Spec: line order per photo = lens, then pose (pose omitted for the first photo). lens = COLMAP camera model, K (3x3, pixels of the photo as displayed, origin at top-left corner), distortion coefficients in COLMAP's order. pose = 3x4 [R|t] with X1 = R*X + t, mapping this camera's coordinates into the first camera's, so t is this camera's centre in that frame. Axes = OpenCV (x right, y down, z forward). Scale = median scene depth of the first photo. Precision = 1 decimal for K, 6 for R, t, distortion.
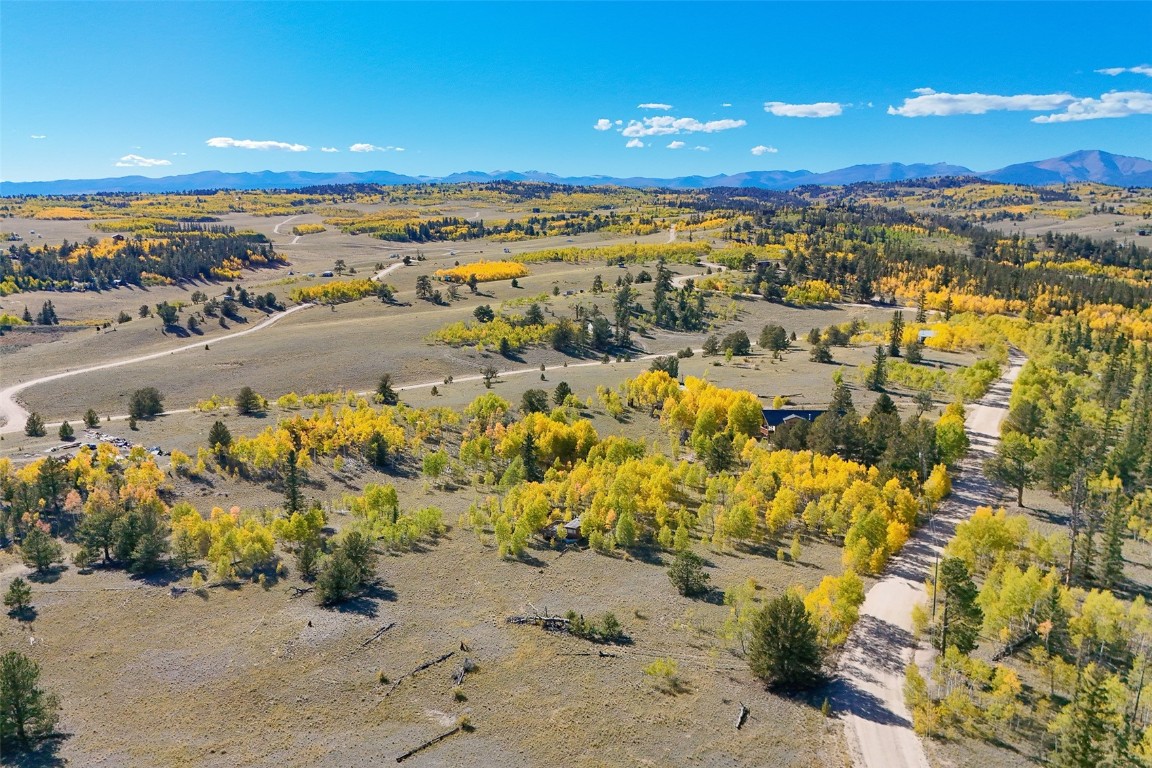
lens RADIAL K [[995.7, 0, 564.3], [0, 995.7, 356.5], [0, 0, 1]] dist [0.059494, -0.079734]
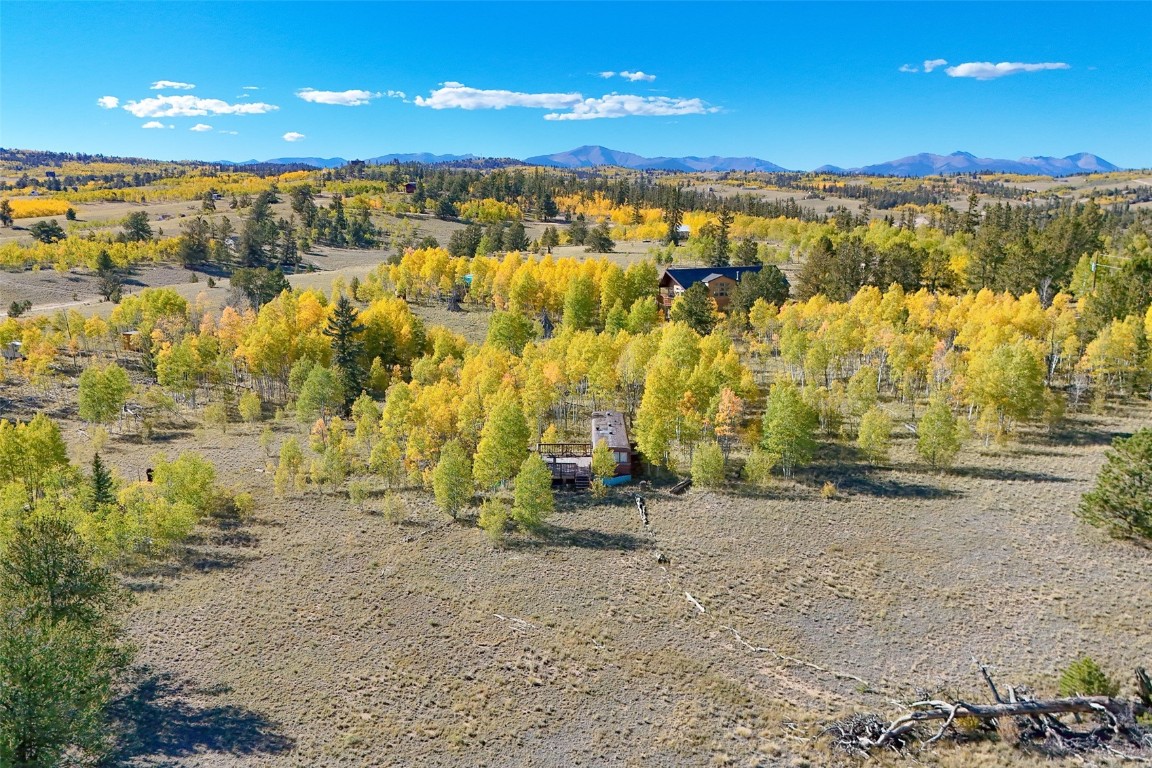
lens RADIAL K [[995.7, 0, 574.3], [0, 995.7, 379.6], [0, 0, 1]] dist [0.059494, -0.079734]
pose [[0.896530, -0.074864, 0.436610, -0.063169], [0.060508, 0.997074, 0.046718, 0.042821], [-0.438830, -0.015465, 0.898437, 0.223076]]
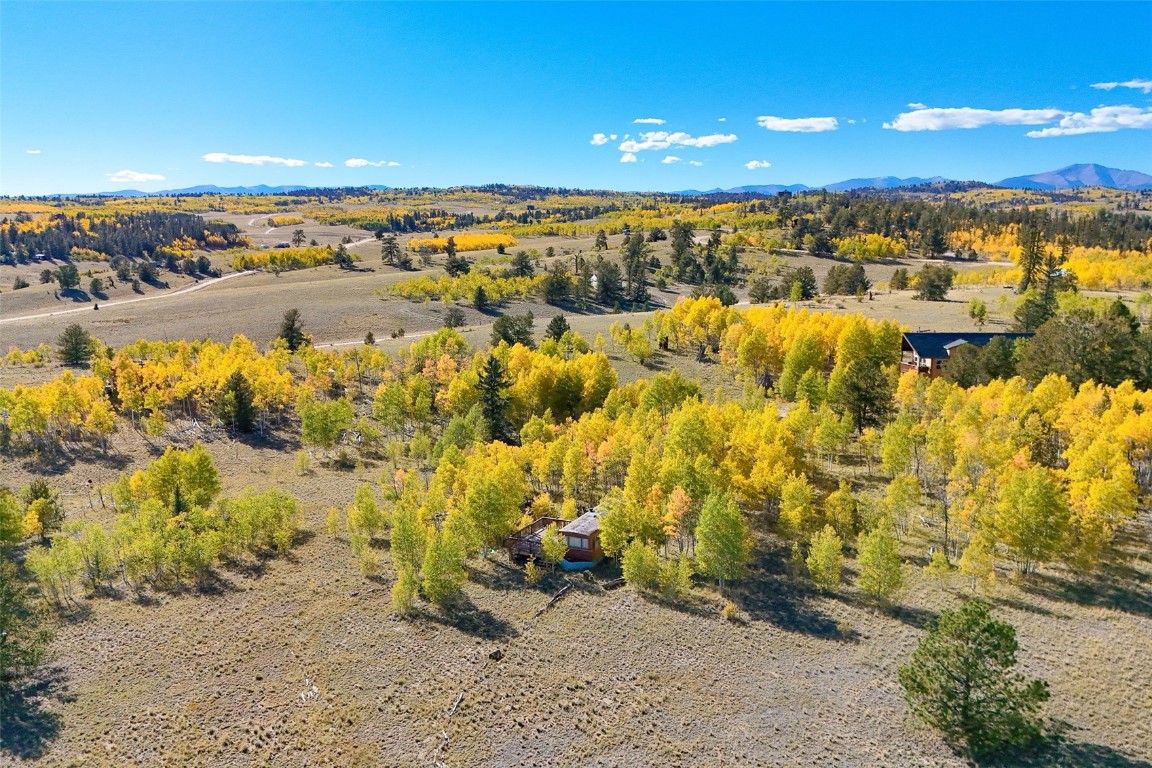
lens RADIAL K [[995.7, 0, 568.0], [0, 995.7, 361.9], [0, 0, 1]] dist [0.059494, -0.079734]
pose [[0.999968, -0.000218, 0.007947, -0.000031], [0.000290, 0.999958, -0.009130, 0.036251], [-0.007945, 0.009132, 0.999927, 0.203898]]
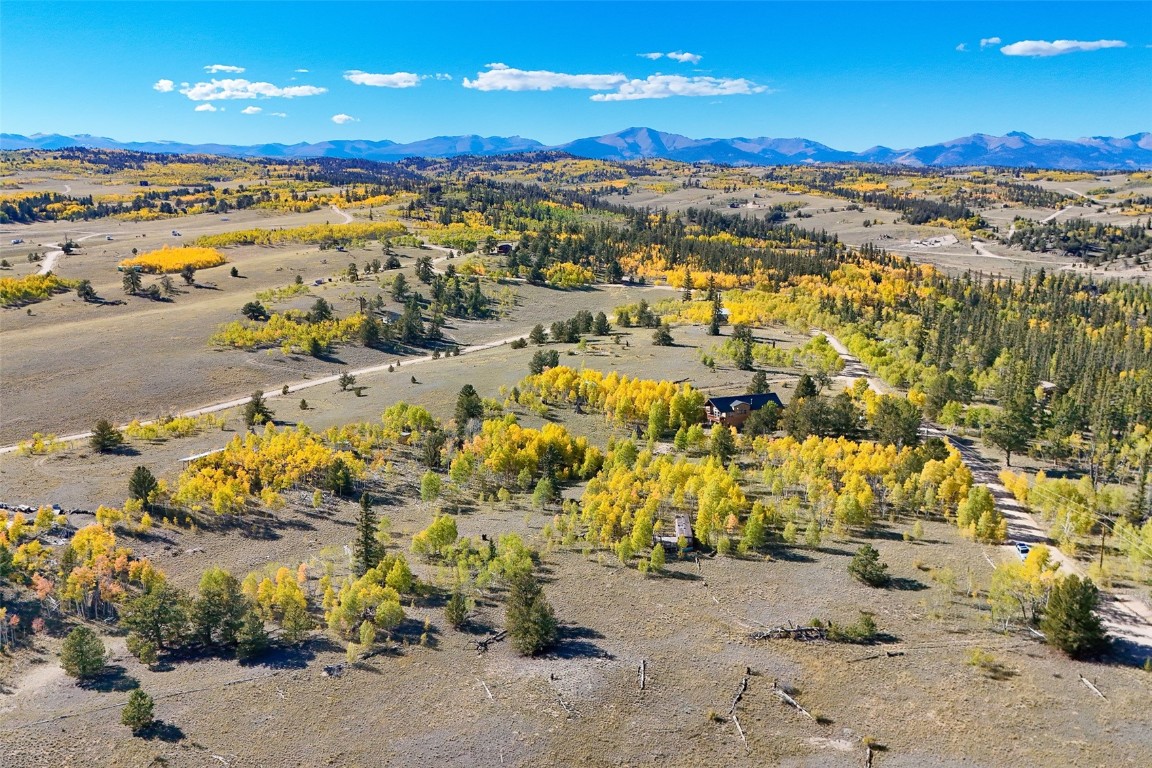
lens RADIAL K [[995.7, 0, 564.2], [0, 995.7, 378.8], [0, 0, 1]] dist [0.059494, -0.079734]
pose [[0.919429, -0.077338, 0.385576, -0.169228], [0.057736, 0.996394, 0.062180, -0.020581], [-0.388994, -0.034909, 0.920578, 0.040305]]
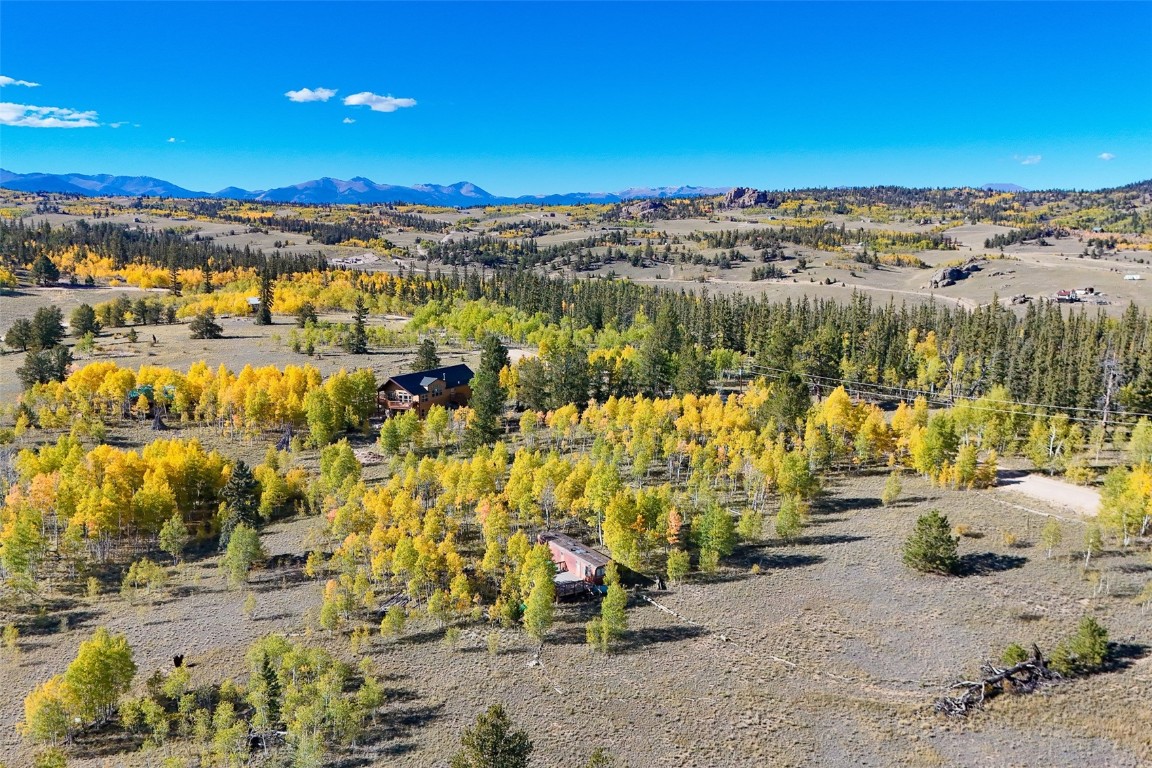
lens RADIAL K [[995.7, 0, 572.0], [0, 995.7, 386.3], [0, 0, 1]] dist [0.059494, -0.079734]
pose [[0.518230, -0.136849, 0.844221, -0.162754], [0.122485, 0.988815, 0.085100, 0.006924], [-0.846425, 0.059303, 0.529196, 0.246478]]
